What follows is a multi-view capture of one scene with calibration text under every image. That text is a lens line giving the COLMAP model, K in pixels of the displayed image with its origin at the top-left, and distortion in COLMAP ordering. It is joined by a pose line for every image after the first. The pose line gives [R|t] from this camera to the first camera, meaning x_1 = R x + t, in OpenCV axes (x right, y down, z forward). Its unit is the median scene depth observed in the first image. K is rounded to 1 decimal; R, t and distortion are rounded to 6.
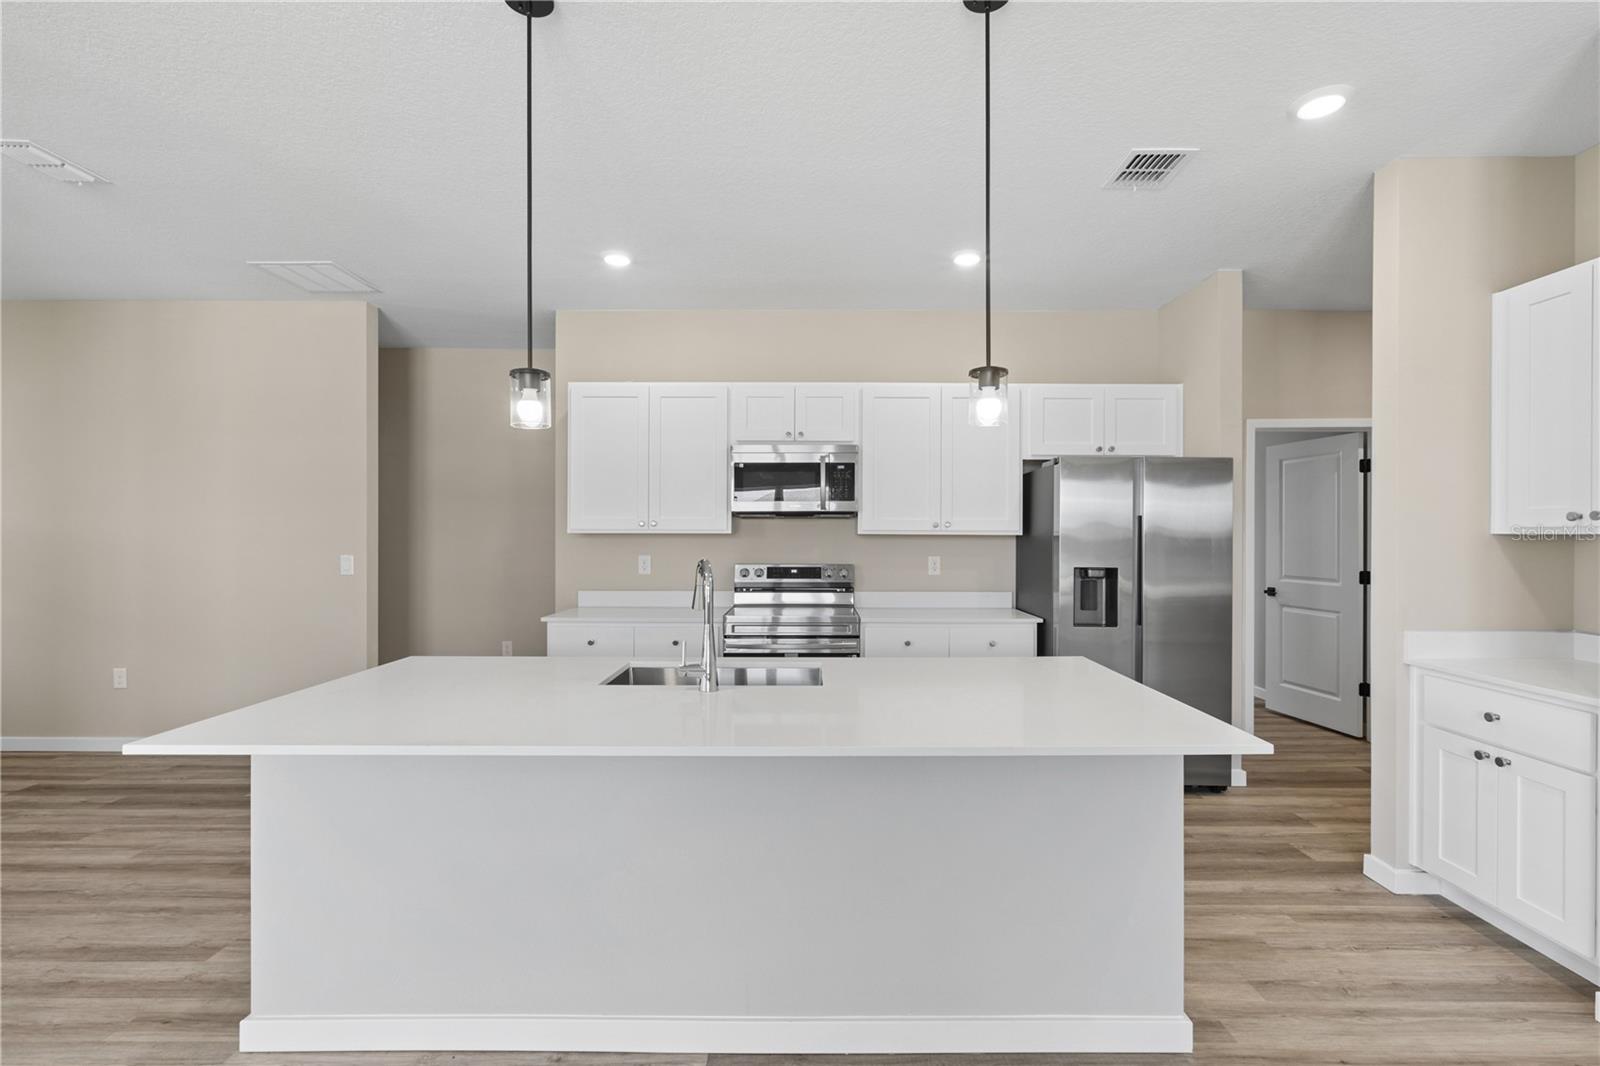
lens RADIAL K [[717.6, 0, 800.0], [0, 717.6, 533.0], [0, 0, 1]] dist [0.016938, 0.000074]
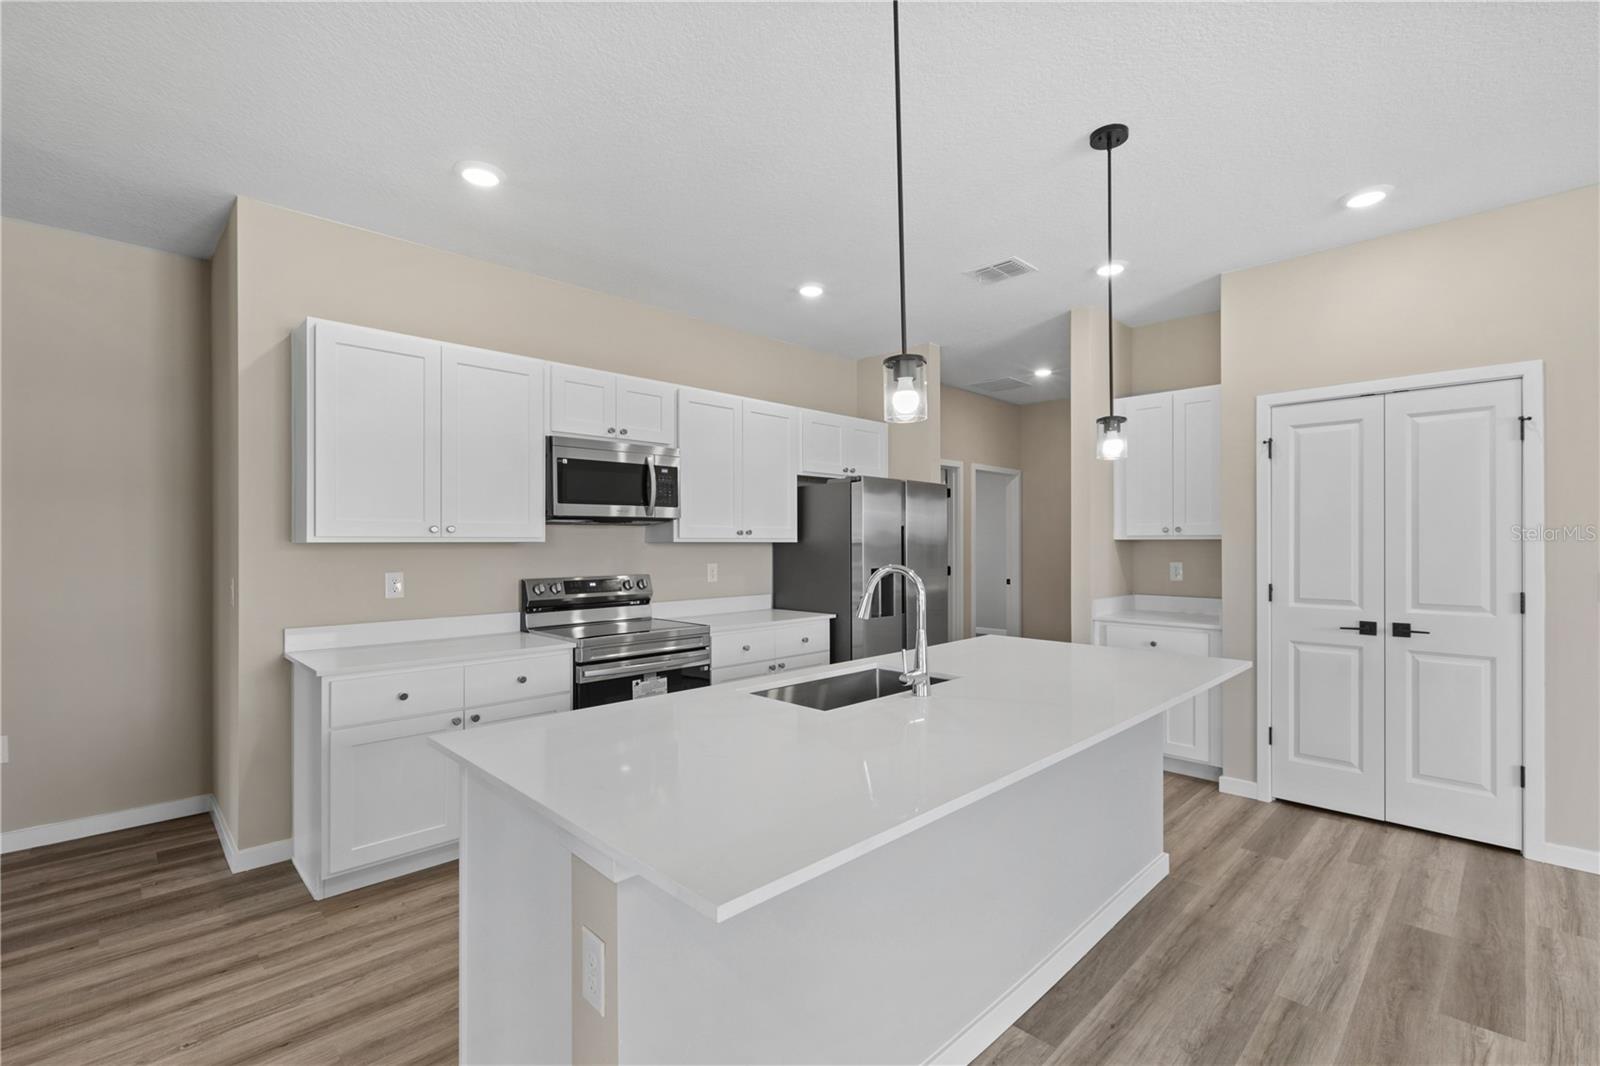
lens RADIAL K [[714.6, 0, 811.3], [0, 714.6, 542.0], [0, 0, 1]] dist [0.001993, -0.000348]
pose [[0.707875, -0.004112, 0.706325, -0.486281], [0.002199, 0.999991, 0.003618, -0.001716], [-0.706334, -0.001008, 0.707878, 0.206651]]
